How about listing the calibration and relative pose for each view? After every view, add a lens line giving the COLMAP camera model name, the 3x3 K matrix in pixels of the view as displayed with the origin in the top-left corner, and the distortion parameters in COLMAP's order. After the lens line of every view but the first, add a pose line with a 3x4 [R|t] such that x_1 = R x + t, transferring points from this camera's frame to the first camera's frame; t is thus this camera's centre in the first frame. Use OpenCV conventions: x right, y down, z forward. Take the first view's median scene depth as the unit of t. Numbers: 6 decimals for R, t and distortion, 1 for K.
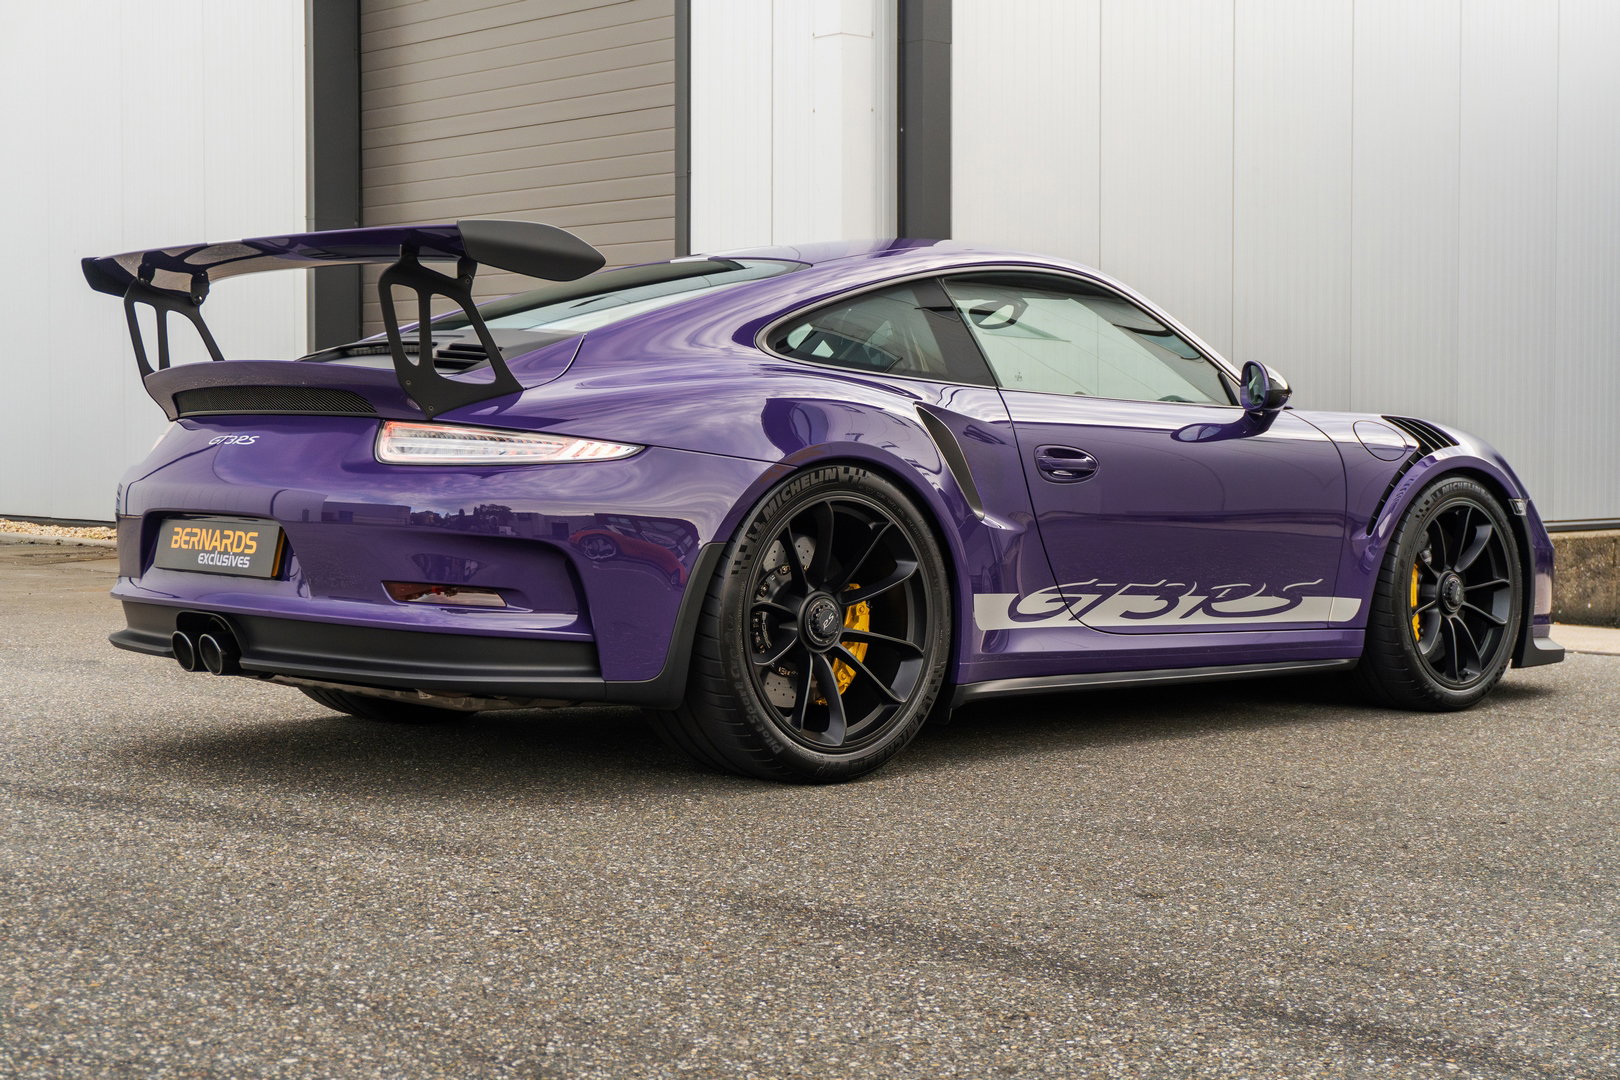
lens RADIAL K [[2592.6, 0, 817.0], [0, 2592.6, 542.5], [0, 0, 1]] dist [0.035998, 0.000000]
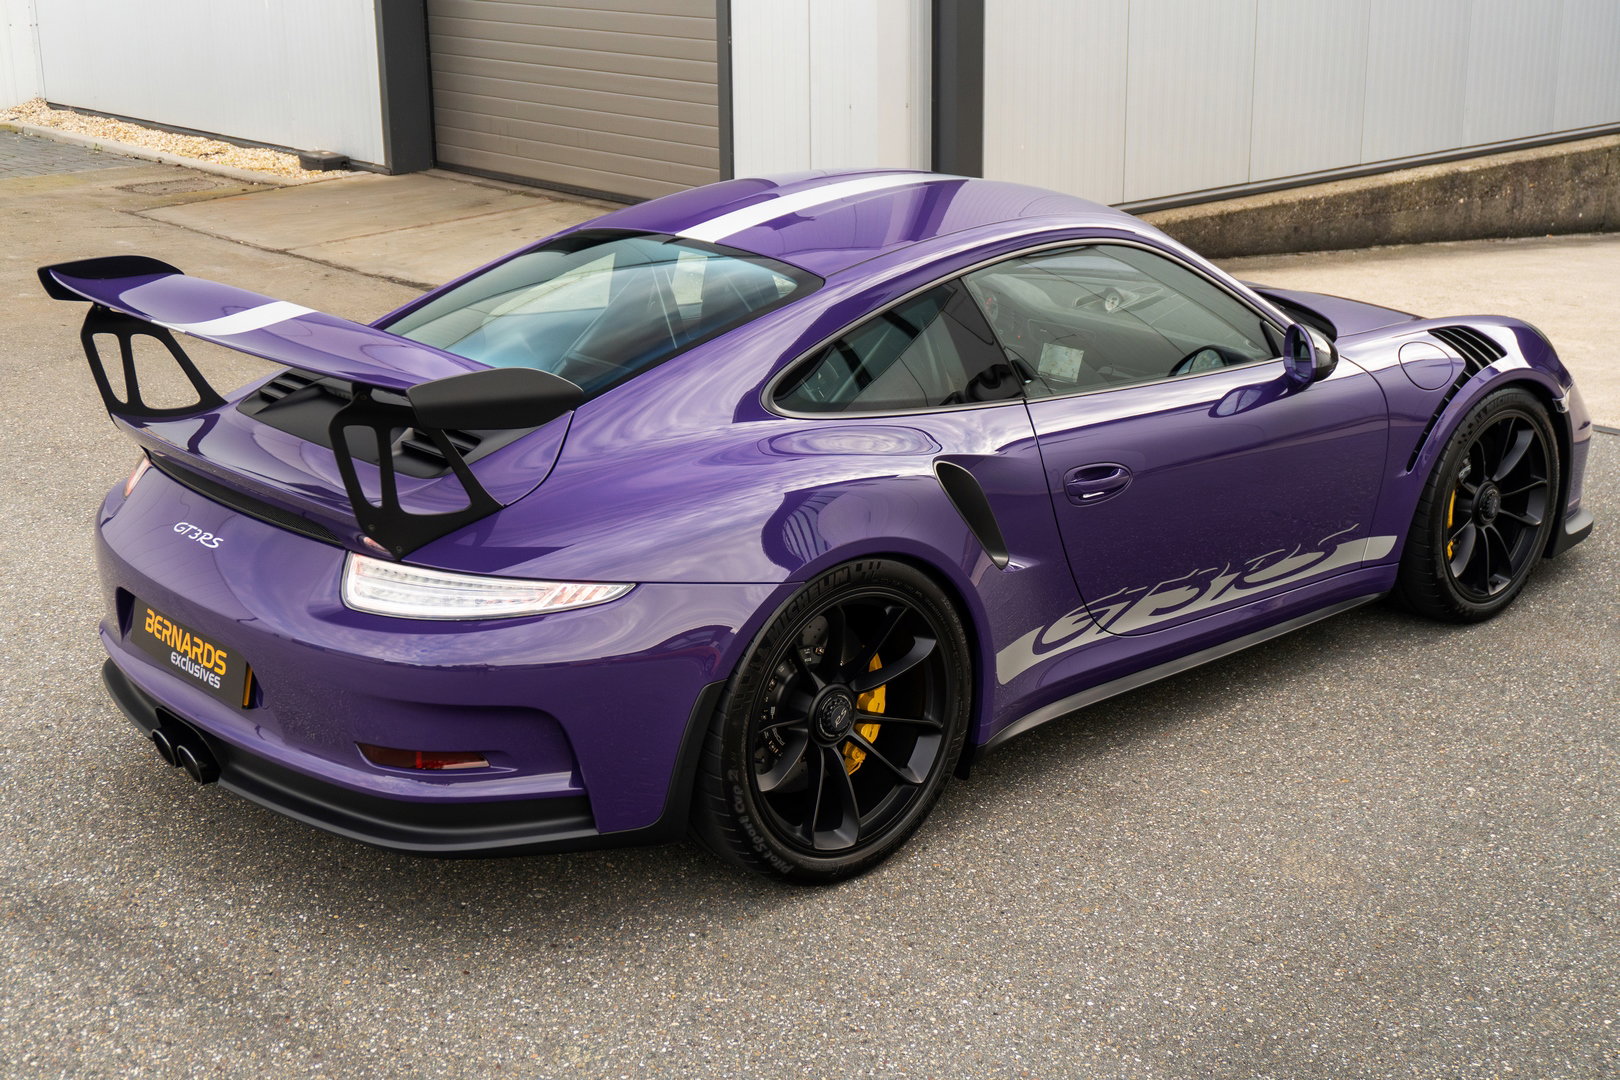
lens RADIAL K [[2176.8, 0, 816.7], [0, 2176.8, 542.9], [0, 0, 1]] dist [0.026360, 0.000000]
pose [[0.999652, -0.002222, -0.026290, 0.015811], [0.008975, 0.965661, 0.259651, -0.225826], [0.024810, -0.259797, 0.965345, 0.241451]]
